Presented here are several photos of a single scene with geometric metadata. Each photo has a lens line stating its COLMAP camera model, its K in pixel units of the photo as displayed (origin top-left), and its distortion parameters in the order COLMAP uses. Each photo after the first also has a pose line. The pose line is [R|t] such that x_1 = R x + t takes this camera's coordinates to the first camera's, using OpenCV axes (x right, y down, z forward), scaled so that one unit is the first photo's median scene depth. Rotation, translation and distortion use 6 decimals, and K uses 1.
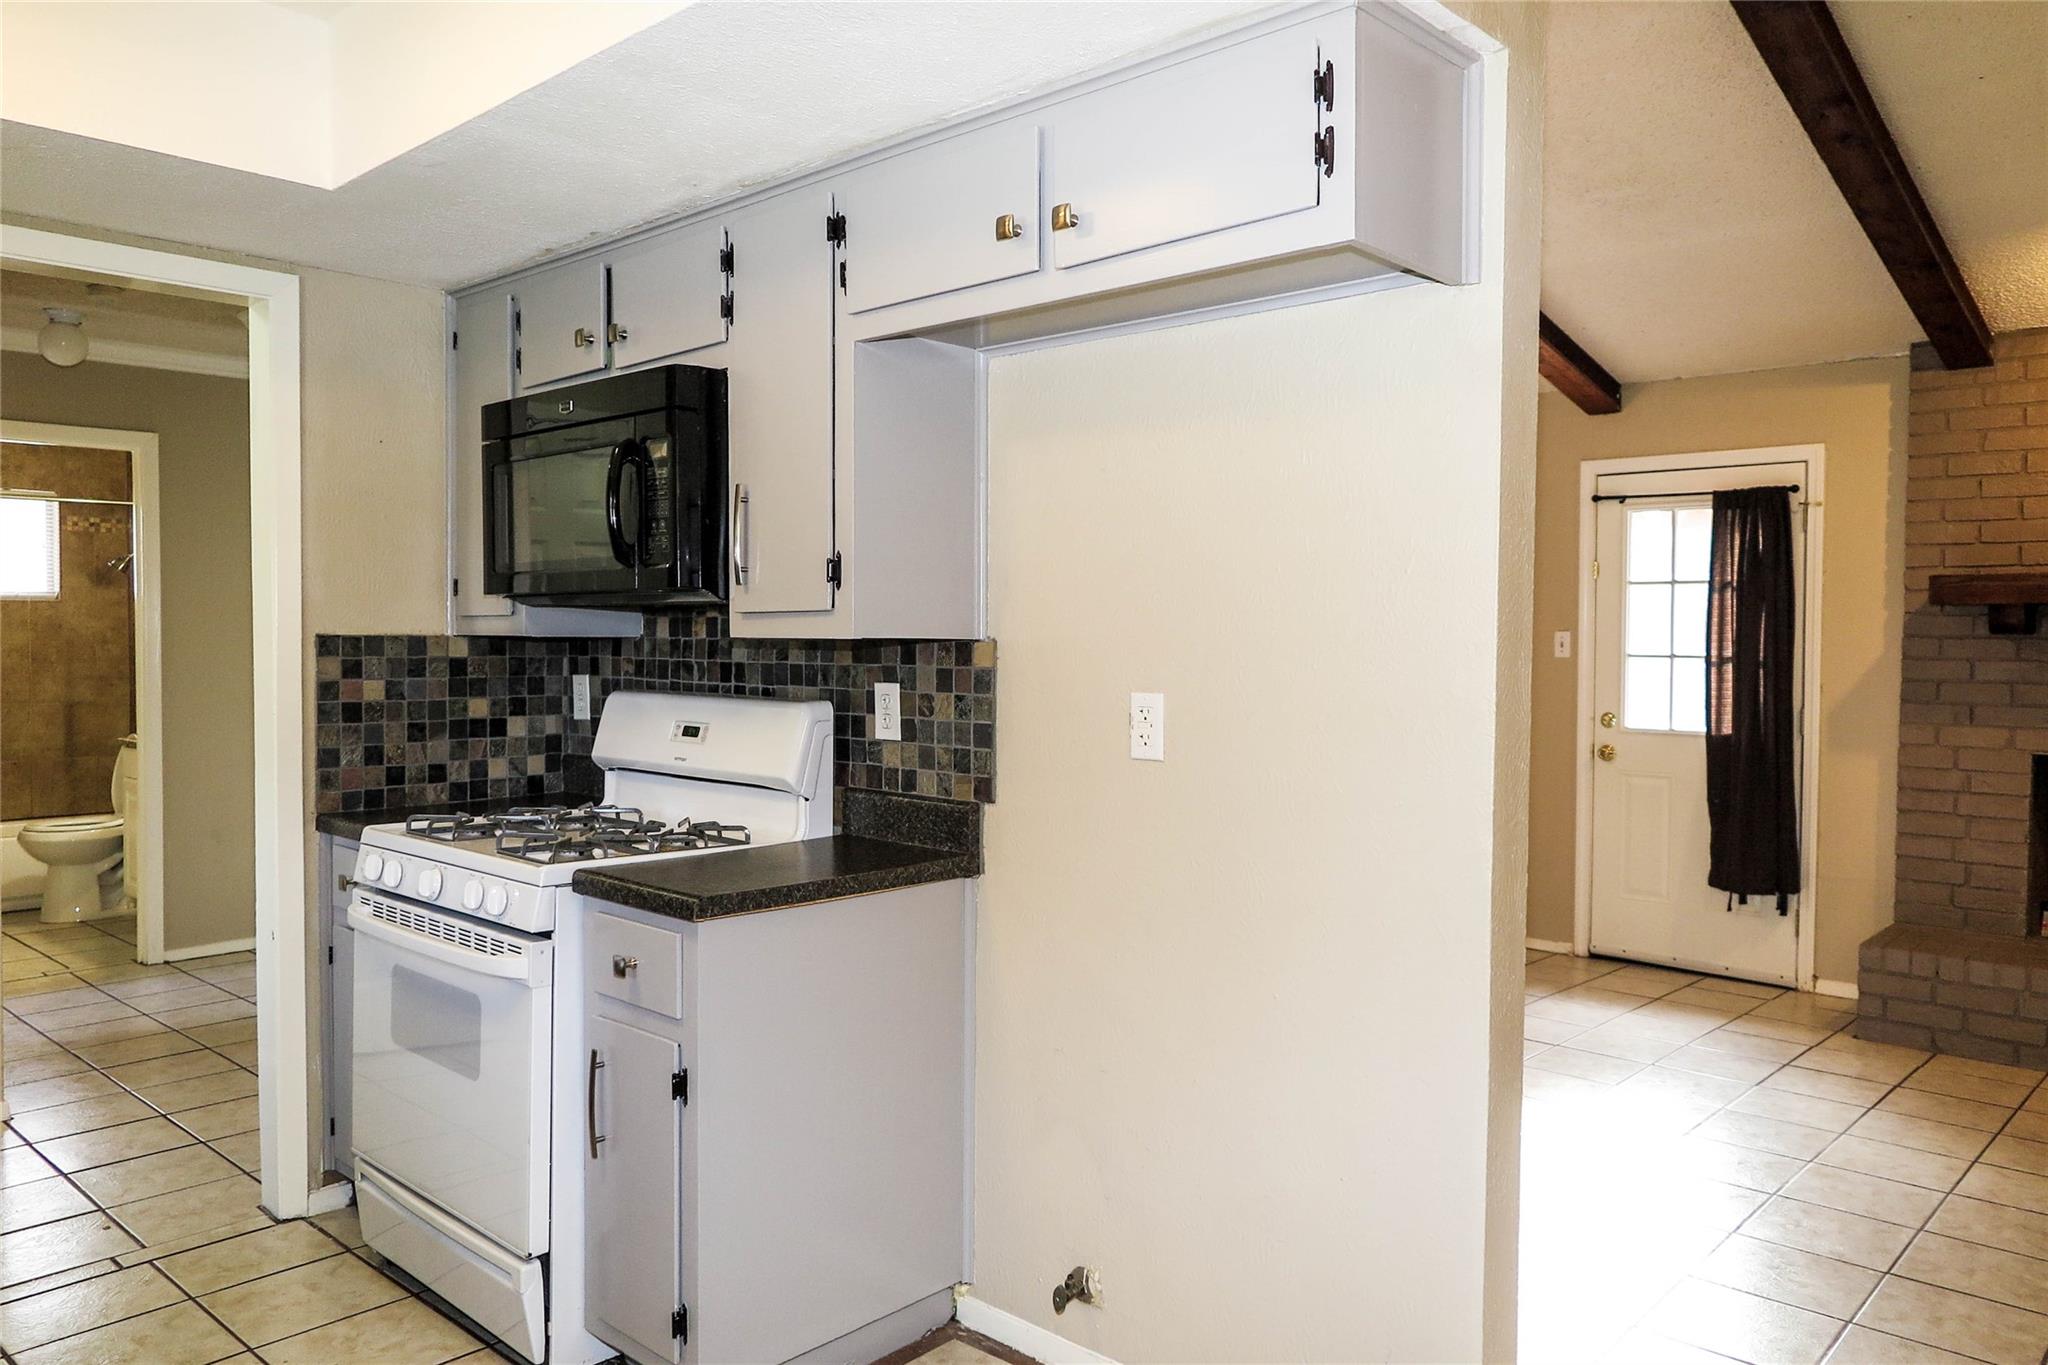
lens RADIAL K [[1466.2, 0, 1035.7], [0, 1466.2, 680.1], [0, 0, 1]] dist [-0.001312, 0.003050]
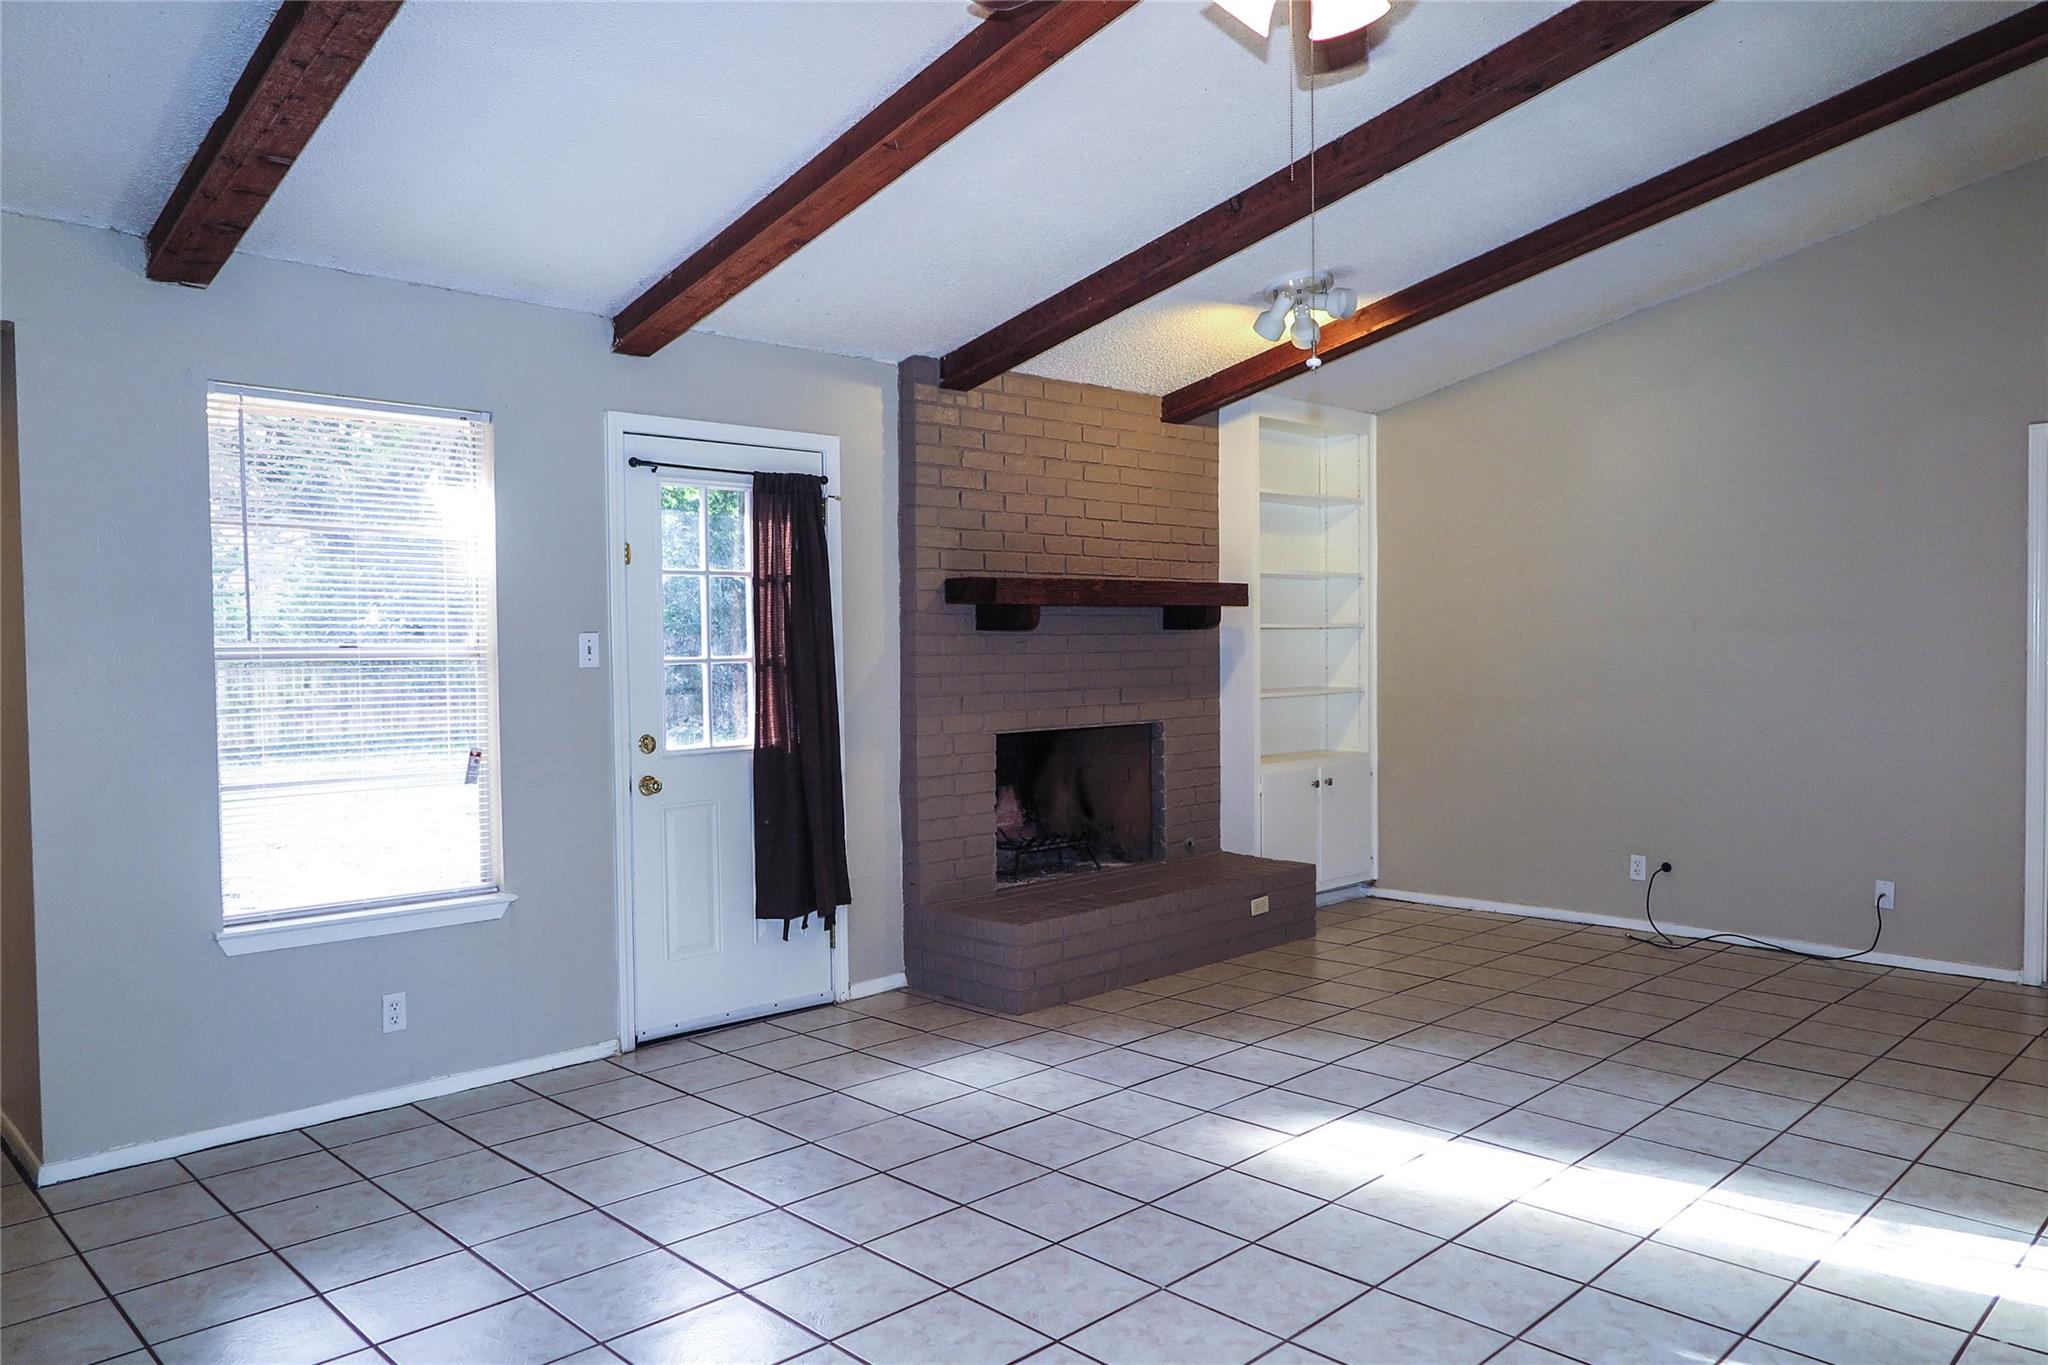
lens RADIAL K [[1416.3, 0, 1024.0], [0, 1416.3, 682.5], [0, 0, 1]] dist [-0.012123, 0.021634]
pose [[0.053467, -0.039491, 0.997788, -0.391507], [0.043493, 0.998362, 0.037183, -0.027564], [-0.997622, 0.041409, 0.055097, 0.816526]]
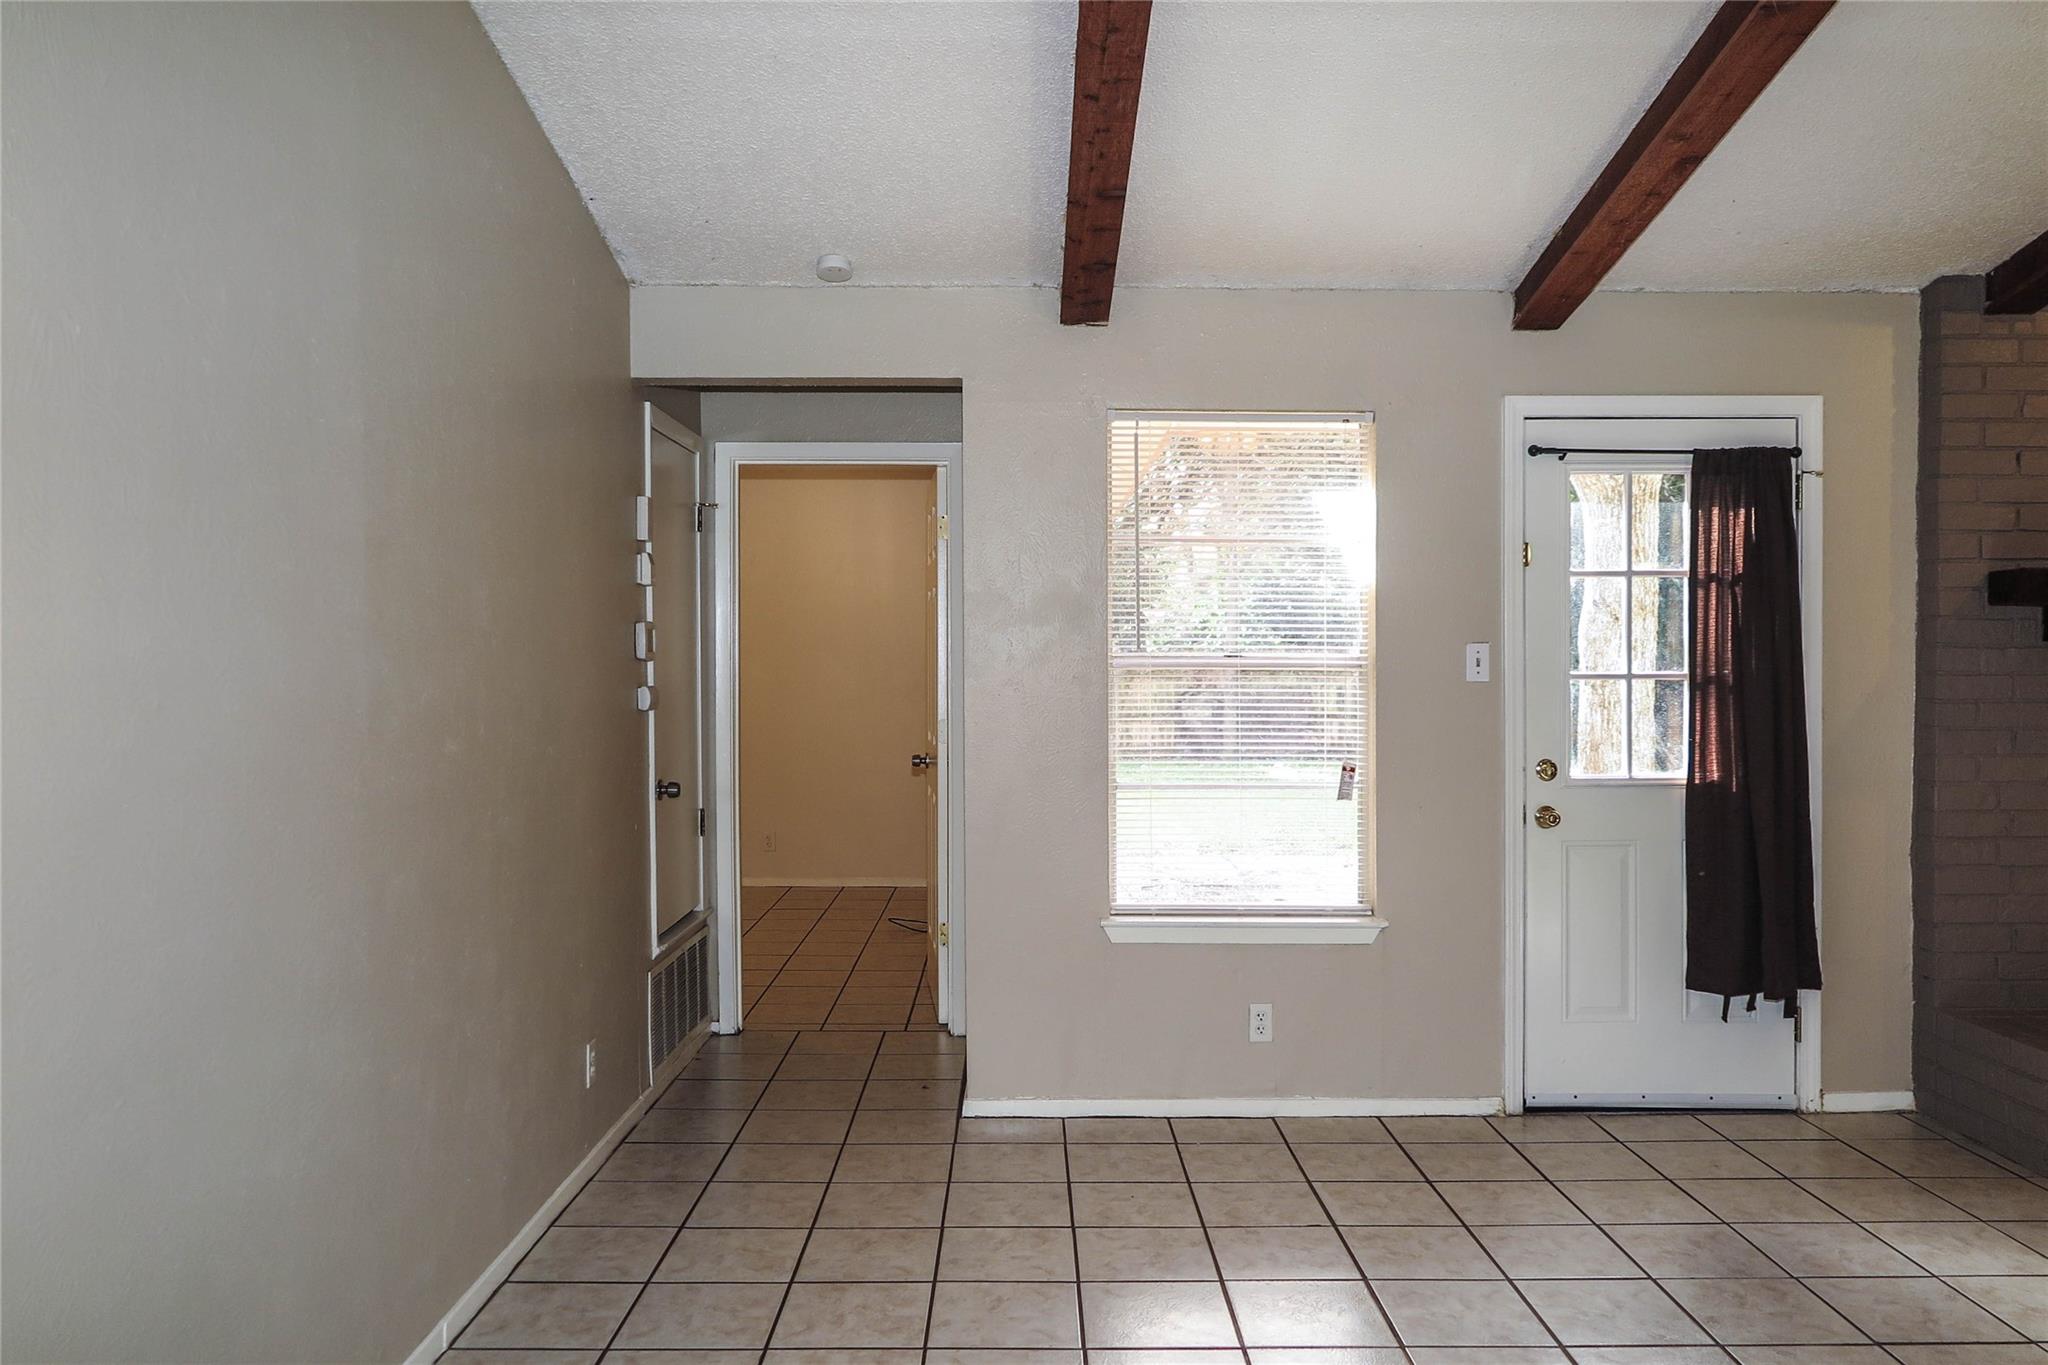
lens RADIAL K [[1466.2, 0, 1035.7], [0, 1466.2, 680.1], [0, 0, 1]] dist [-0.001312, 0.003050]
pose [[0.726001, -0.021289, 0.687364, -0.286725], [0.030265, 0.999541, -0.001009, -0.023791], [-0.687027, 0.021535, 0.726313, 0.714741]]
